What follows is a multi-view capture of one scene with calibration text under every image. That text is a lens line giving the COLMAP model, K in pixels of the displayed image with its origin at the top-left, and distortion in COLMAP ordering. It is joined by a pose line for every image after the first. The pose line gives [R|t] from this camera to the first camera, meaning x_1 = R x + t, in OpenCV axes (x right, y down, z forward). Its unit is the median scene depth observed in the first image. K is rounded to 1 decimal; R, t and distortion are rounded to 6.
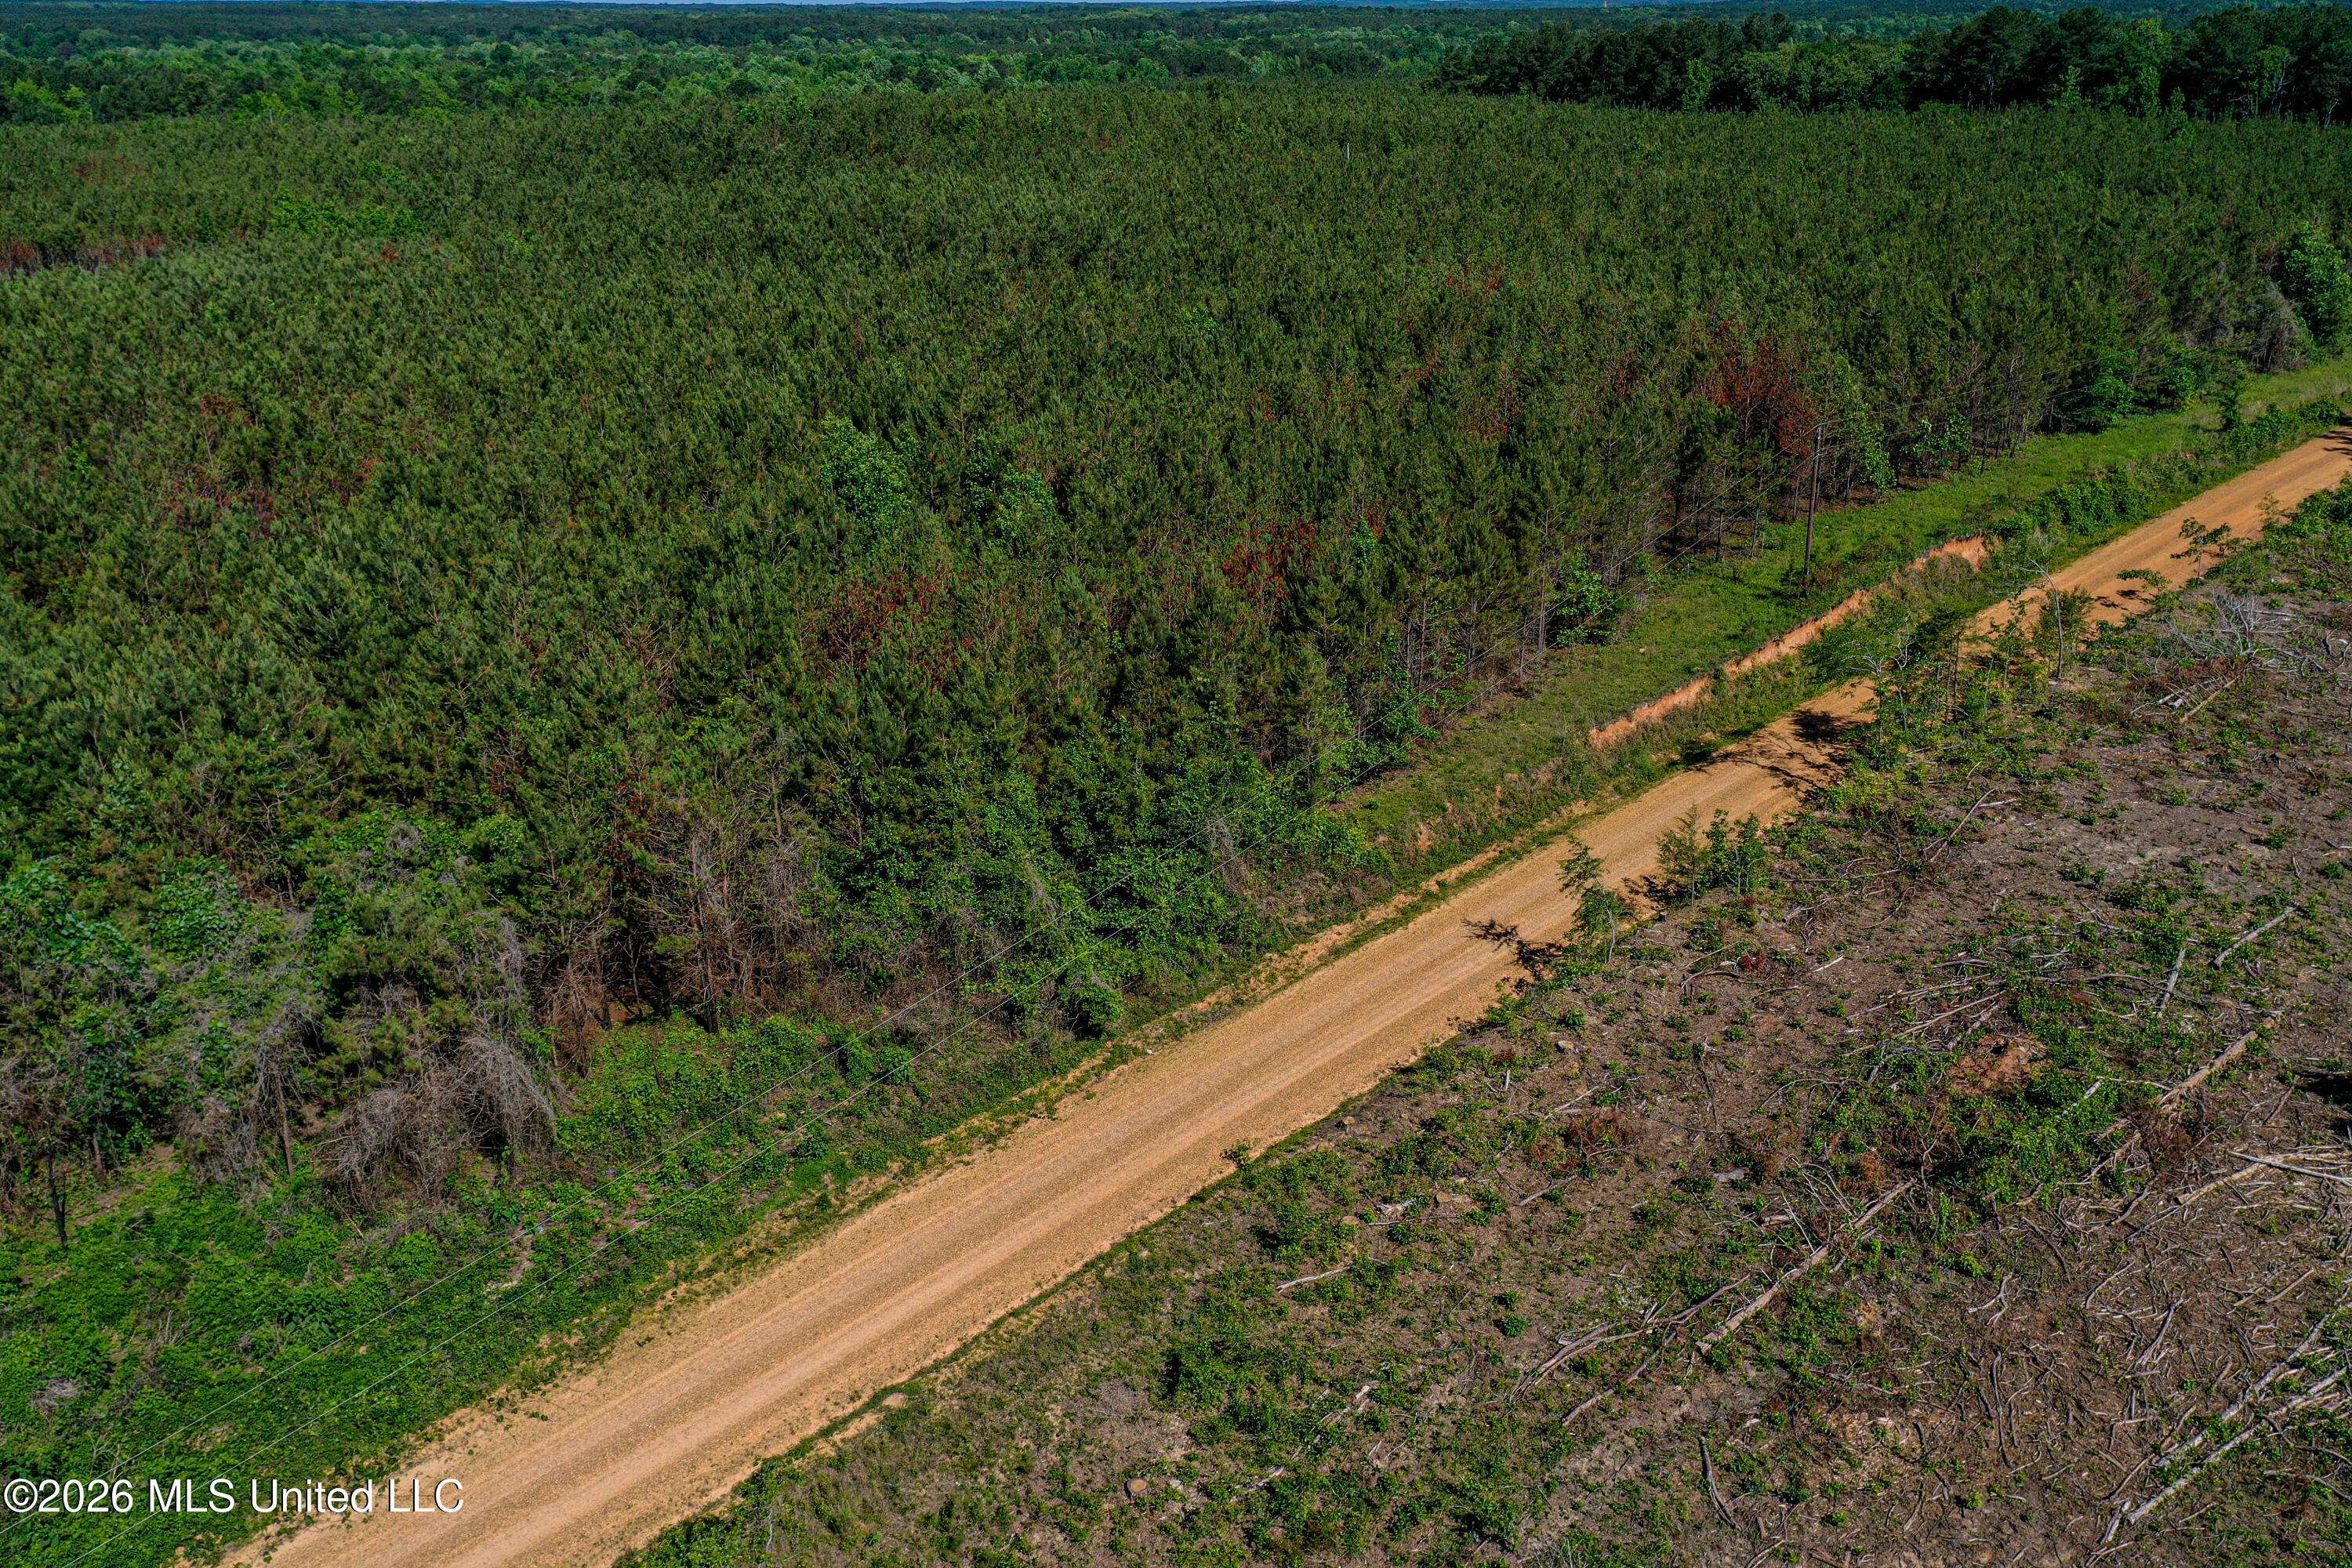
lens RADIAL K [[1884.8, 0, 1182.5], [0, 1884.8, 778.3], [0, 0, 1]] dist [0.021200, 0.014696]
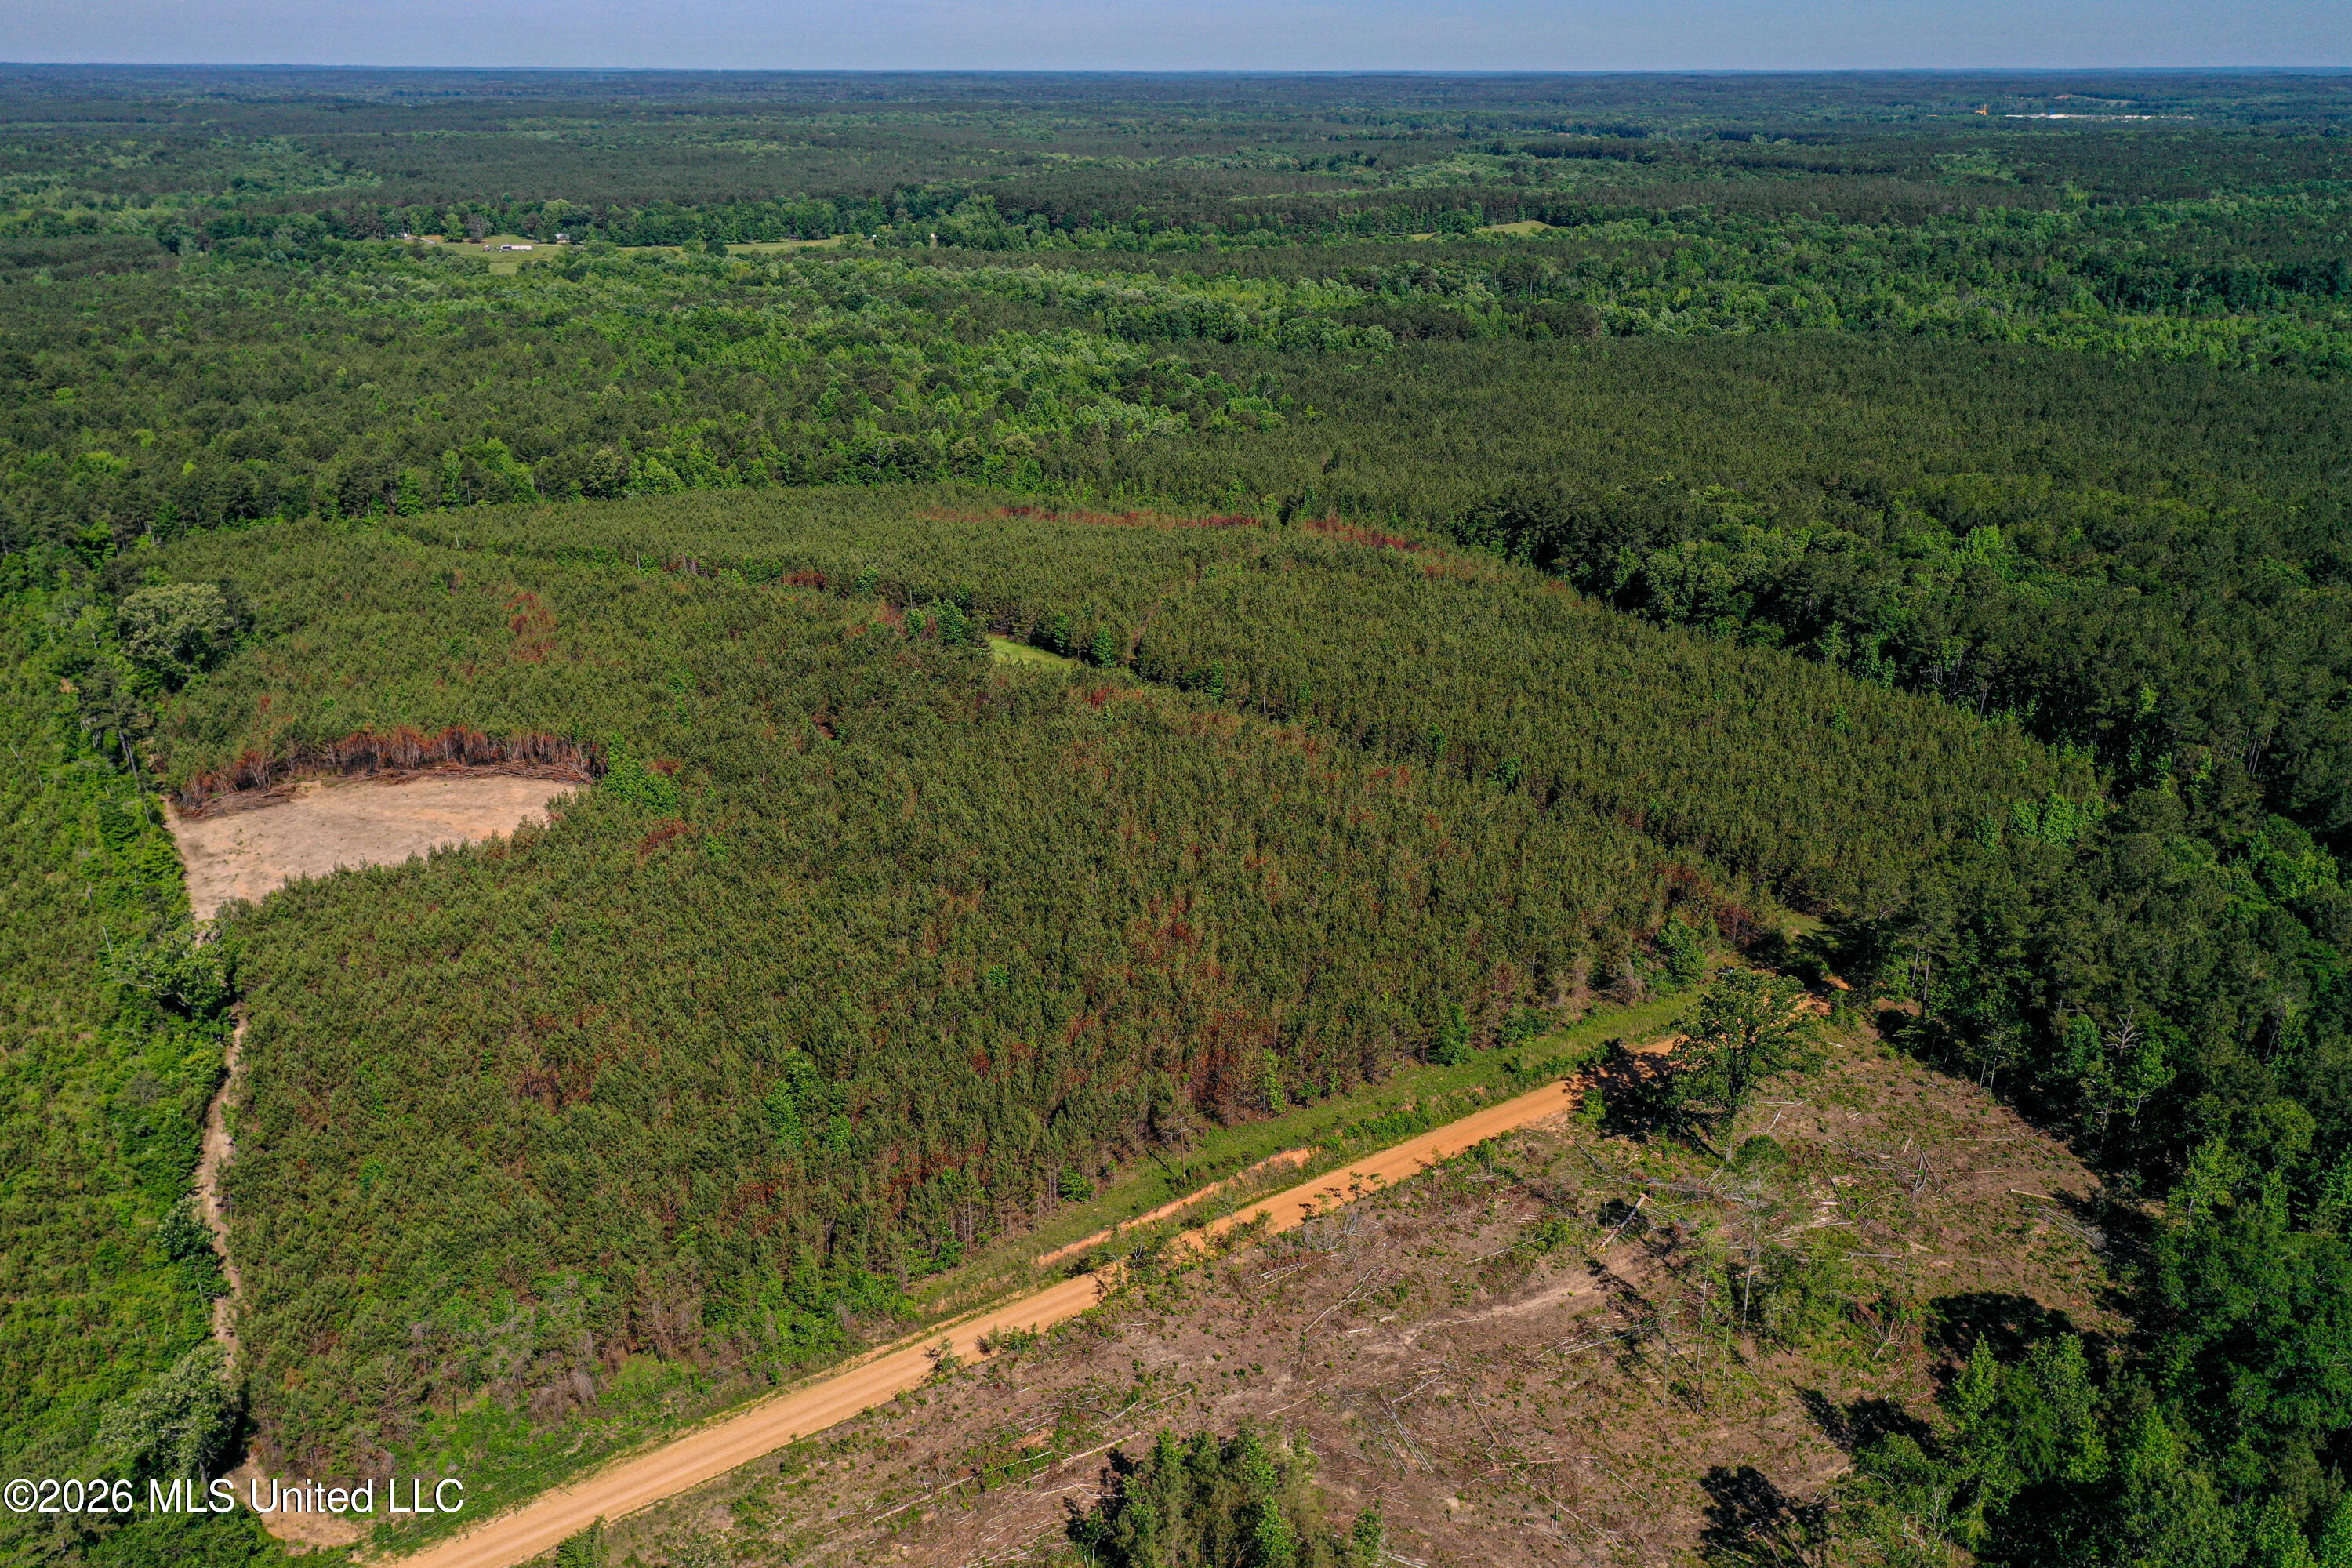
lens RADIAL K [[1884.8, 0, 1166.7], [0, 1884.8, 786.7], [0, 0, 1]] dist [0.021200, 0.014696]
pose [[0.980851, 0.075112, -0.179691, 1.014001], [-0.079627, 0.996662, -0.018034, -0.790597], [0.177736, 0.031997, 0.983558, -1.838268]]
